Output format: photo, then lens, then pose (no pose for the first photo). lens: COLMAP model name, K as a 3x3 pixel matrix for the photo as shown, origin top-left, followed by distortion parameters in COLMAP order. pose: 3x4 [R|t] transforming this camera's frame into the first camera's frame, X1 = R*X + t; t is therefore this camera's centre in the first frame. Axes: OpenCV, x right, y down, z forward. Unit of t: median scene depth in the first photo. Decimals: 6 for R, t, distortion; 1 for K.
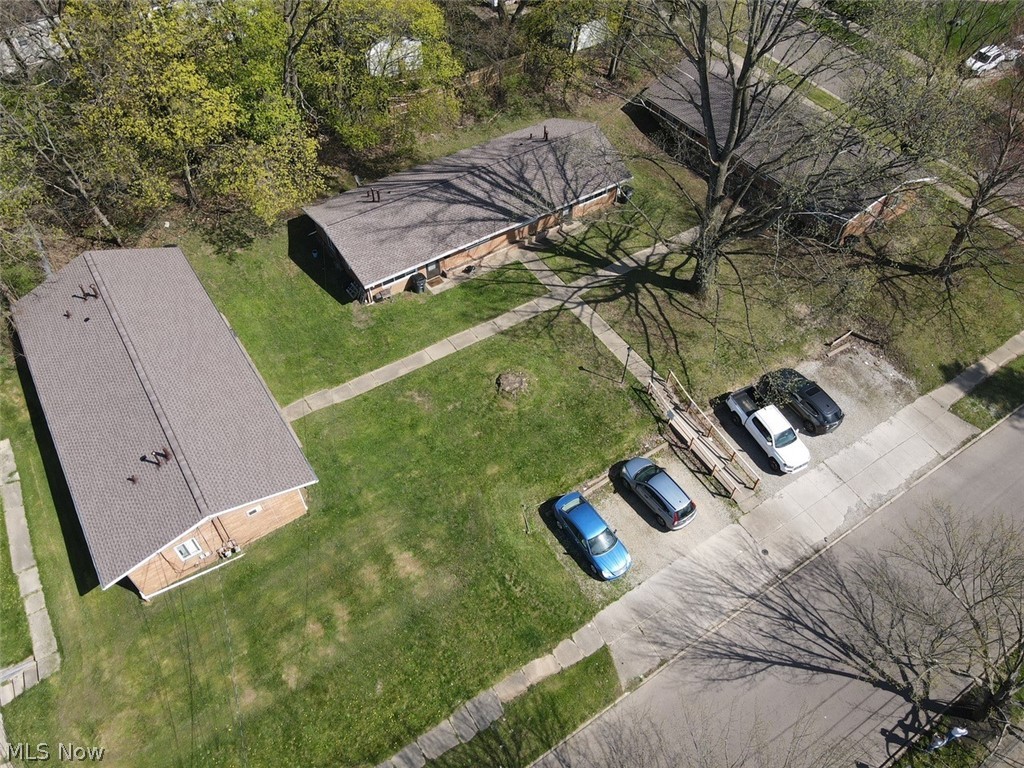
lens RADIAL K [[752.3, 0, 518.6], [0, 752.3, 378.2], [0, 0, 1]] dist [-0.024806, 0.057871]
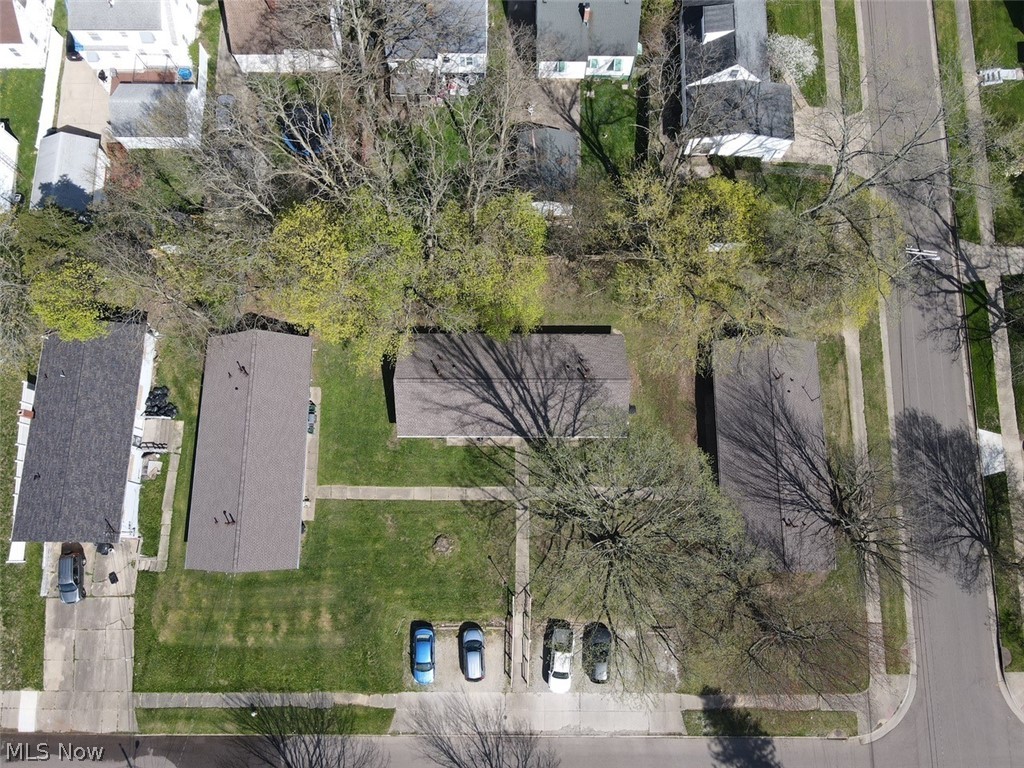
lens RADIAL K [[752.3, 0, 518.6], [0, 752.3, 378.2], [0, 0, 1]] dist [-0.024806, 0.057871]
pose [[0.829727, 0.545407, -0.118675, 0.109001], [-0.425407, 0.755564, 0.498148, -1.026117], [0.361360, -0.362842, 0.858932, -0.162859]]
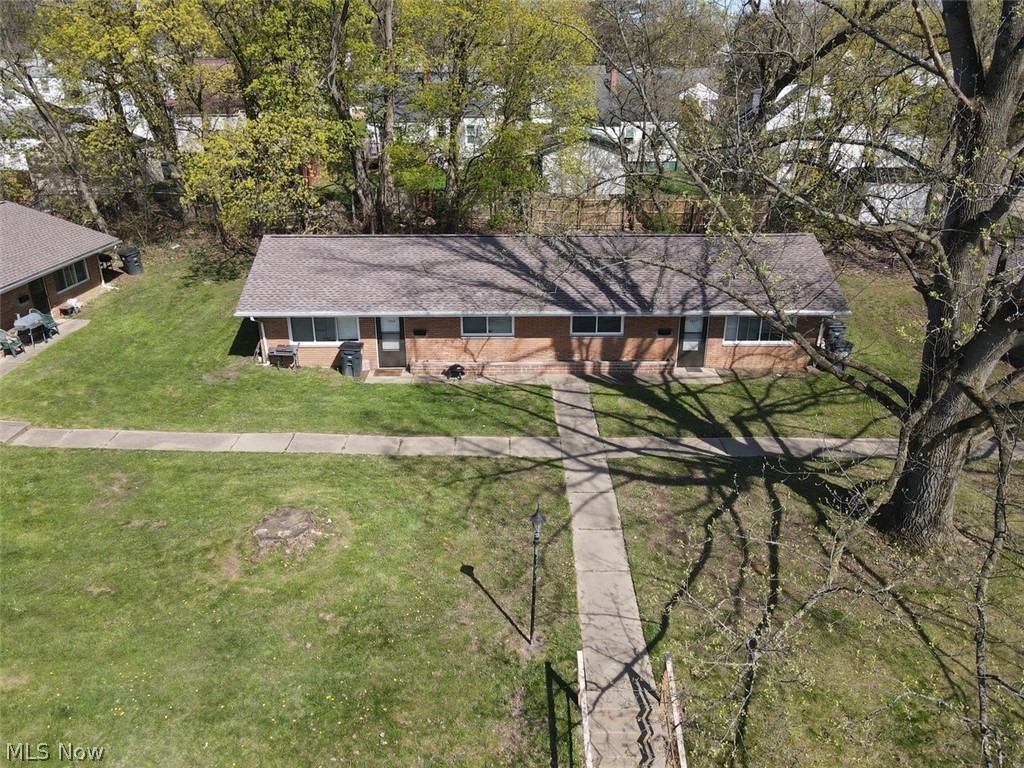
lens RADIAL K [[752.3, 0, 518.6], [0, 752.3, 378.2], [0, 0, 1]] dist [-0.024806, 0.057871]
pose [[0.832734, 0.209440, -0.512532, 0.260817], [-0.414628, 0.849369, -0.326581, 0.016507], [0.366930, 0.484465, 0.794138, 0.629107]]
